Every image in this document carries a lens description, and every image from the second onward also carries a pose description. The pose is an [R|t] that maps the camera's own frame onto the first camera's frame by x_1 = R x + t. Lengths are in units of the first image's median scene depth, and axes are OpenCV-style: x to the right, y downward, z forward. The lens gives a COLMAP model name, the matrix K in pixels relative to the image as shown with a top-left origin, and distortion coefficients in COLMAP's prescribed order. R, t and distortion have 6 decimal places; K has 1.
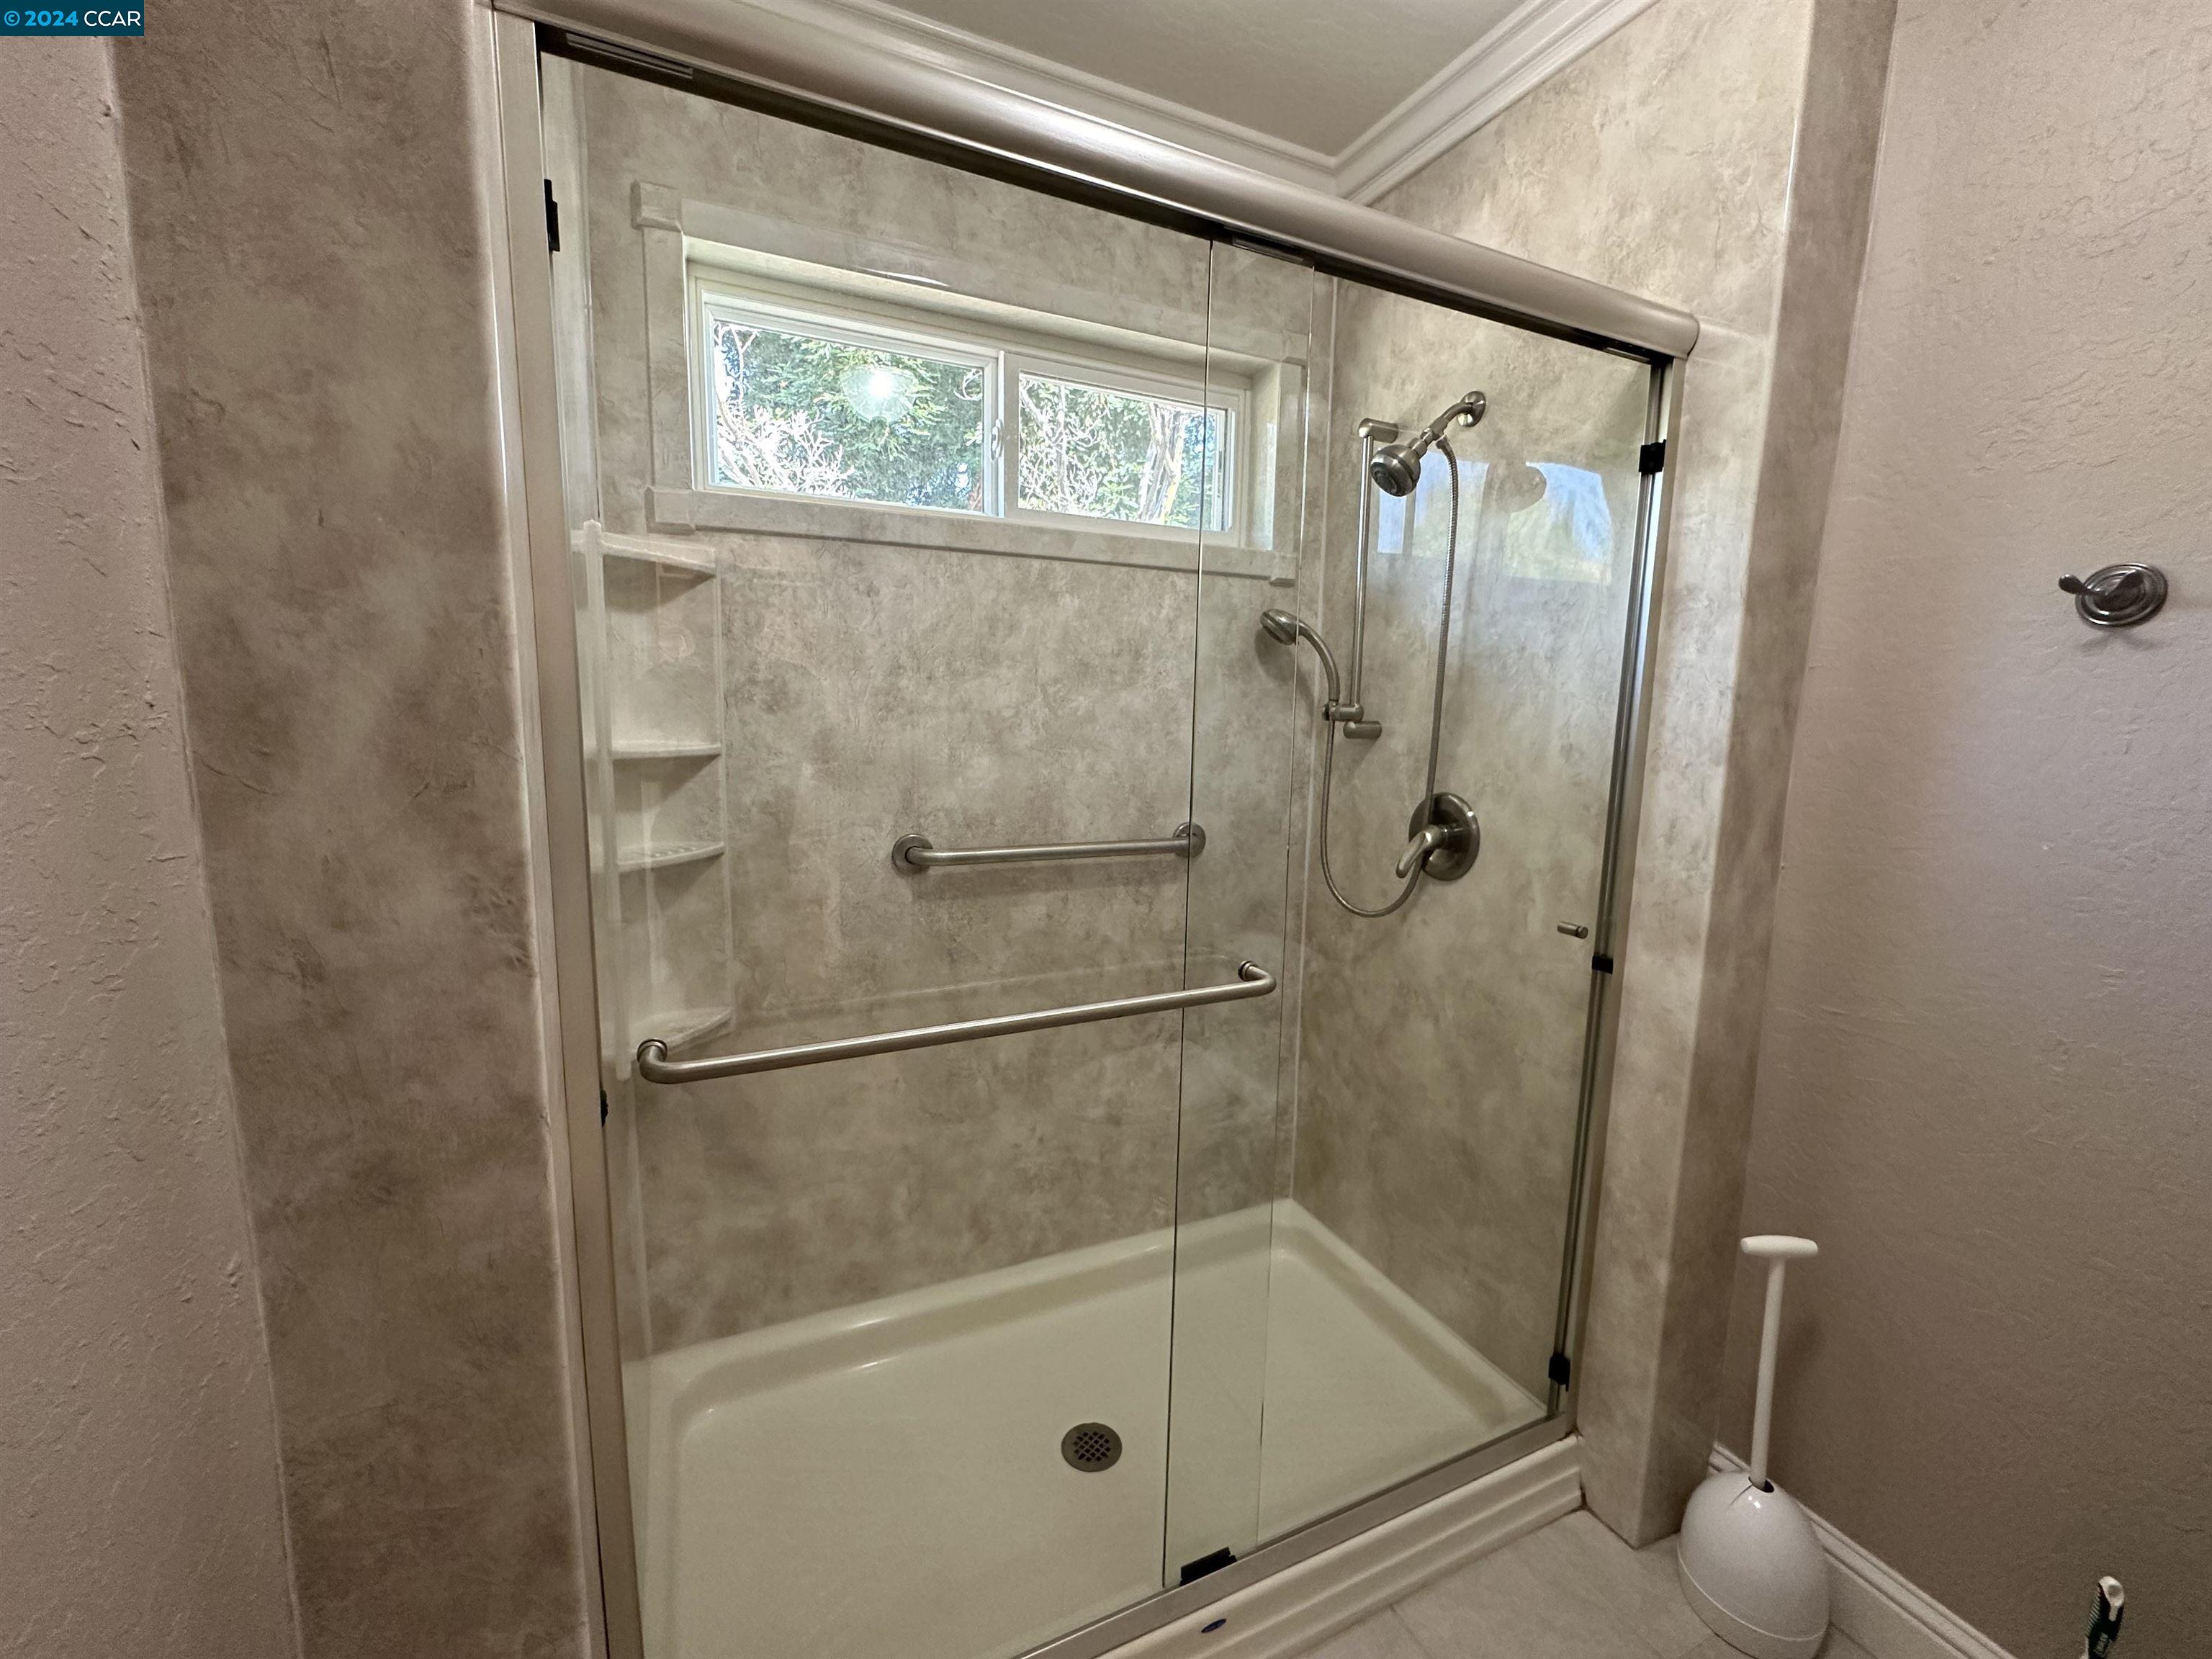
lens RADIAL K [[881.3, 0, 1102.7], [0, 881.3, 828.0], [0, 0, 1]] dist [-0.002919, 0.001240]
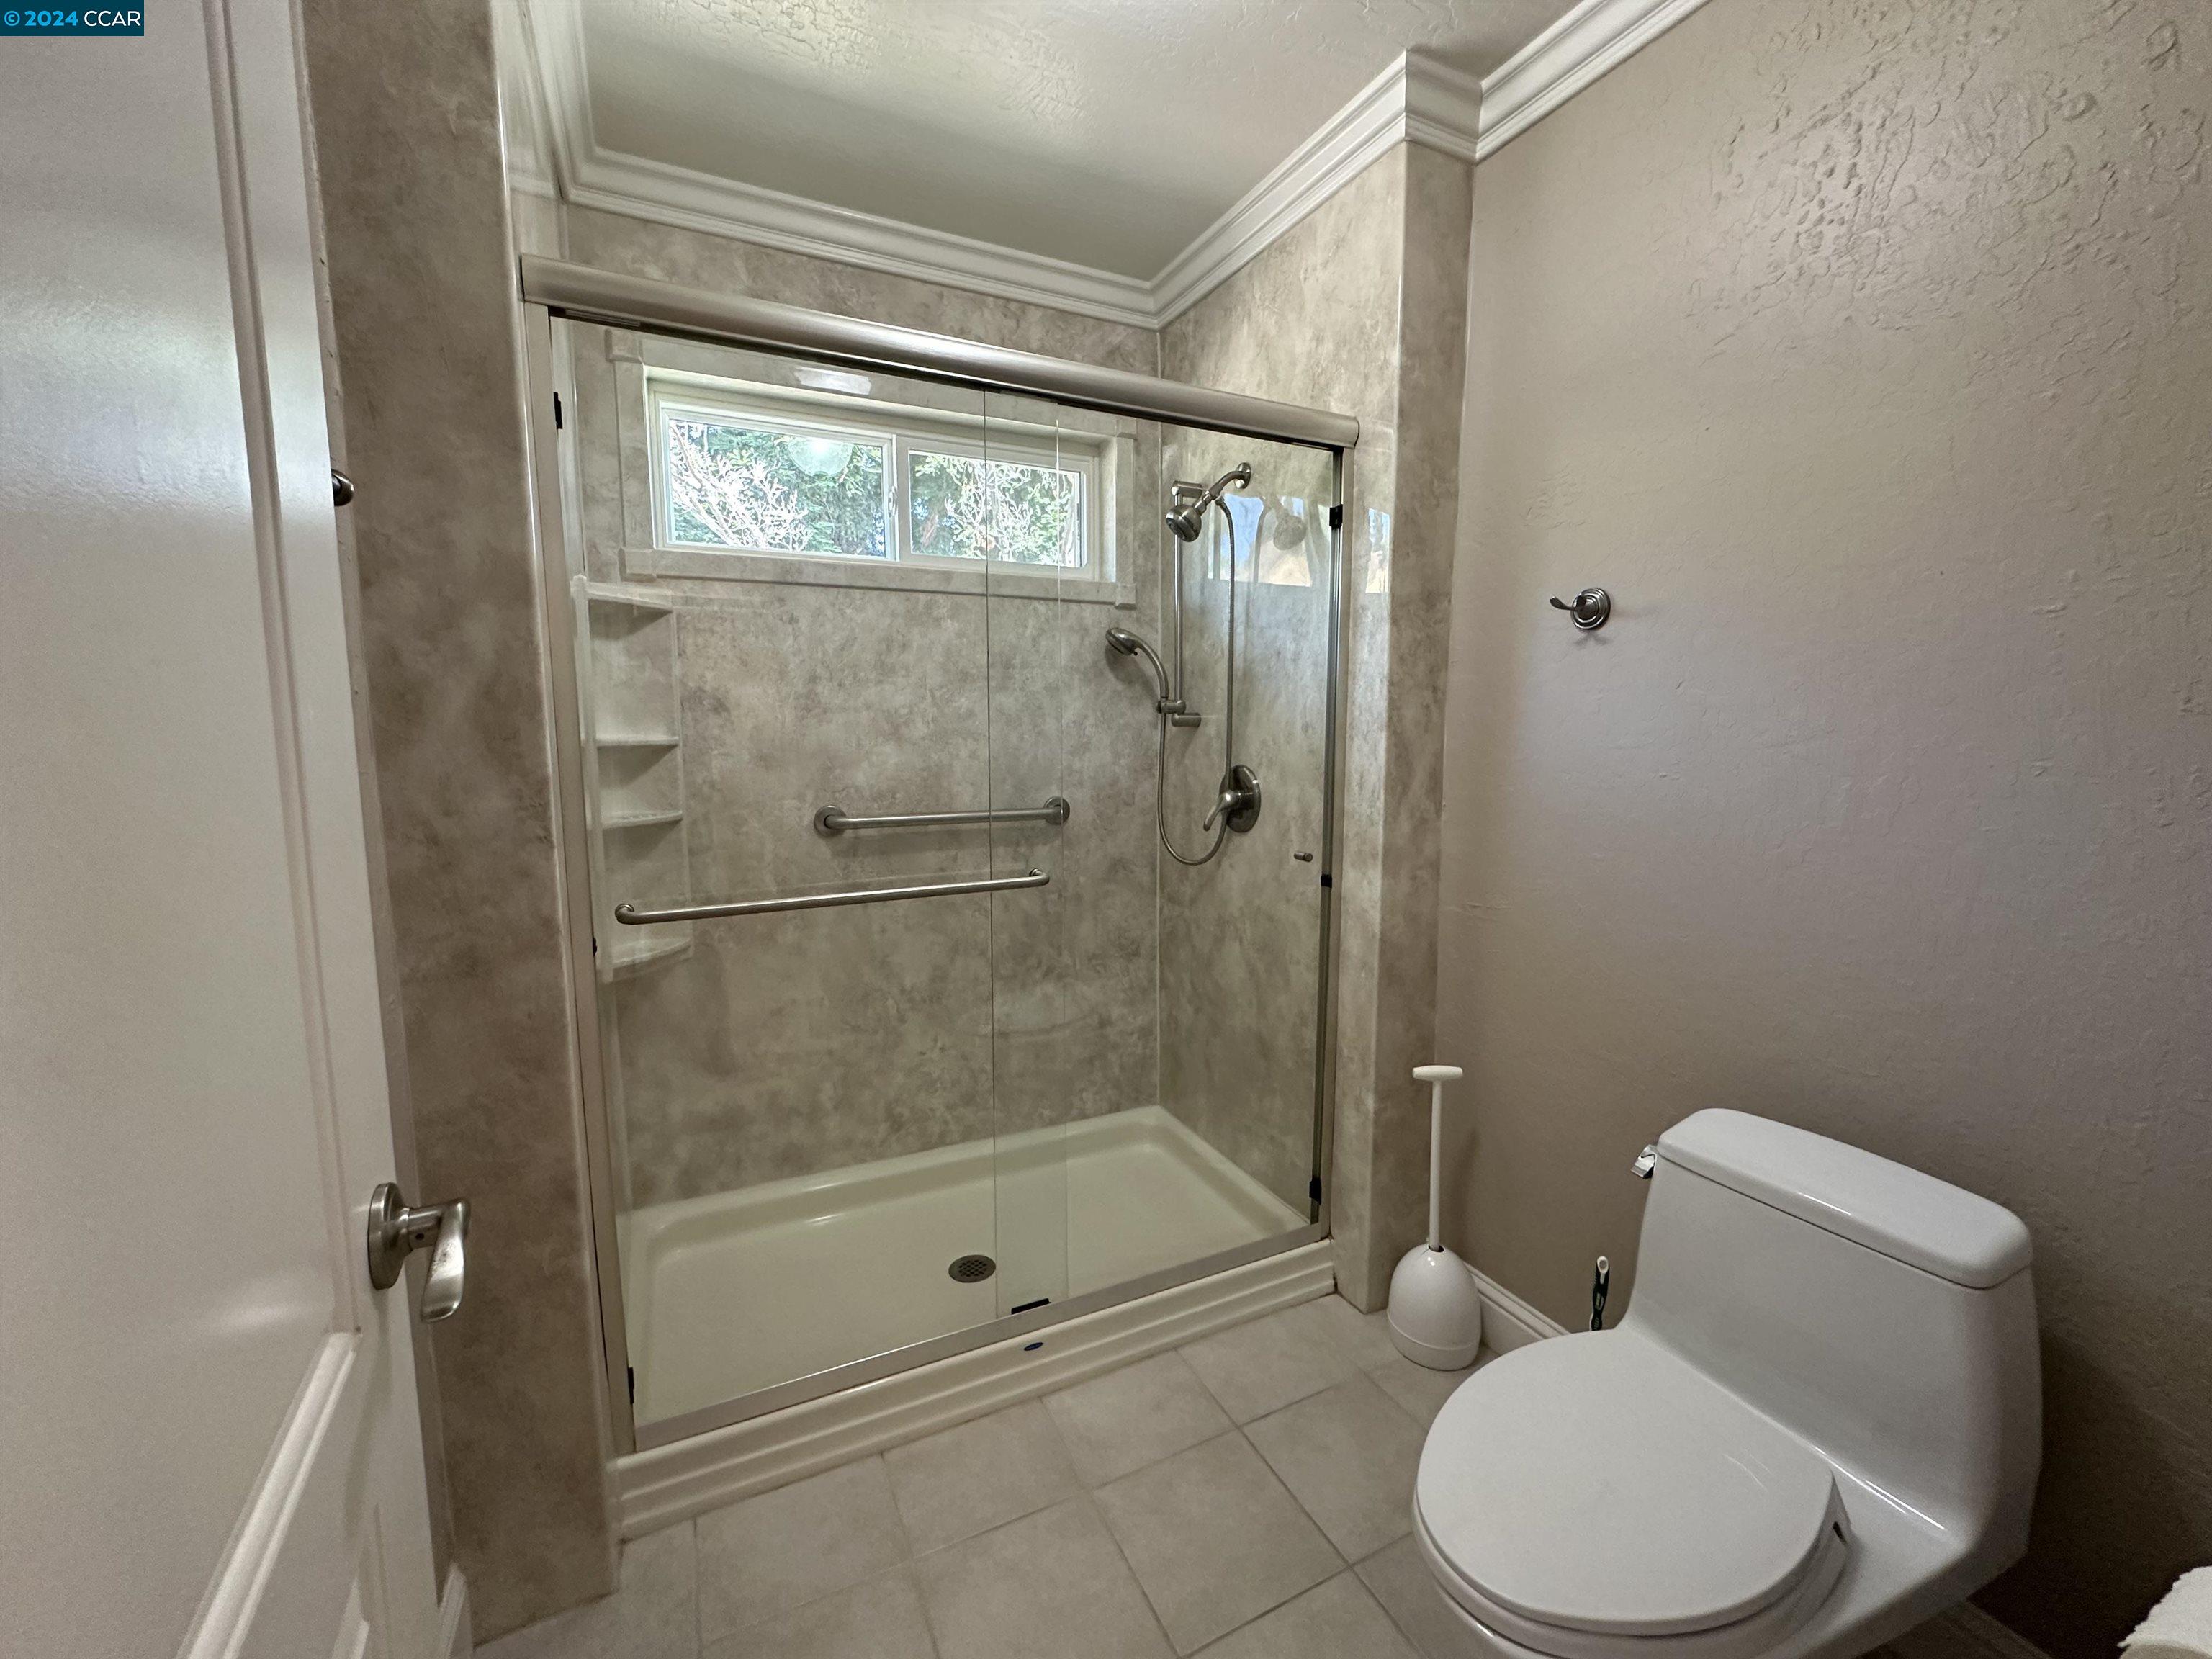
lens RADIAL K [[881.3, 0, 1103.1], [0, 881.3, 827.3], [0, 0, 1]] dist [-0.002919, 0.001240]
pose [[0.999612, -0.023430, 0.015074, 0.197045], [0.023737, 0.999507, -0.020527, 0.088847], [-0.014586, 0.020876, 0.999676, -0.358993]]
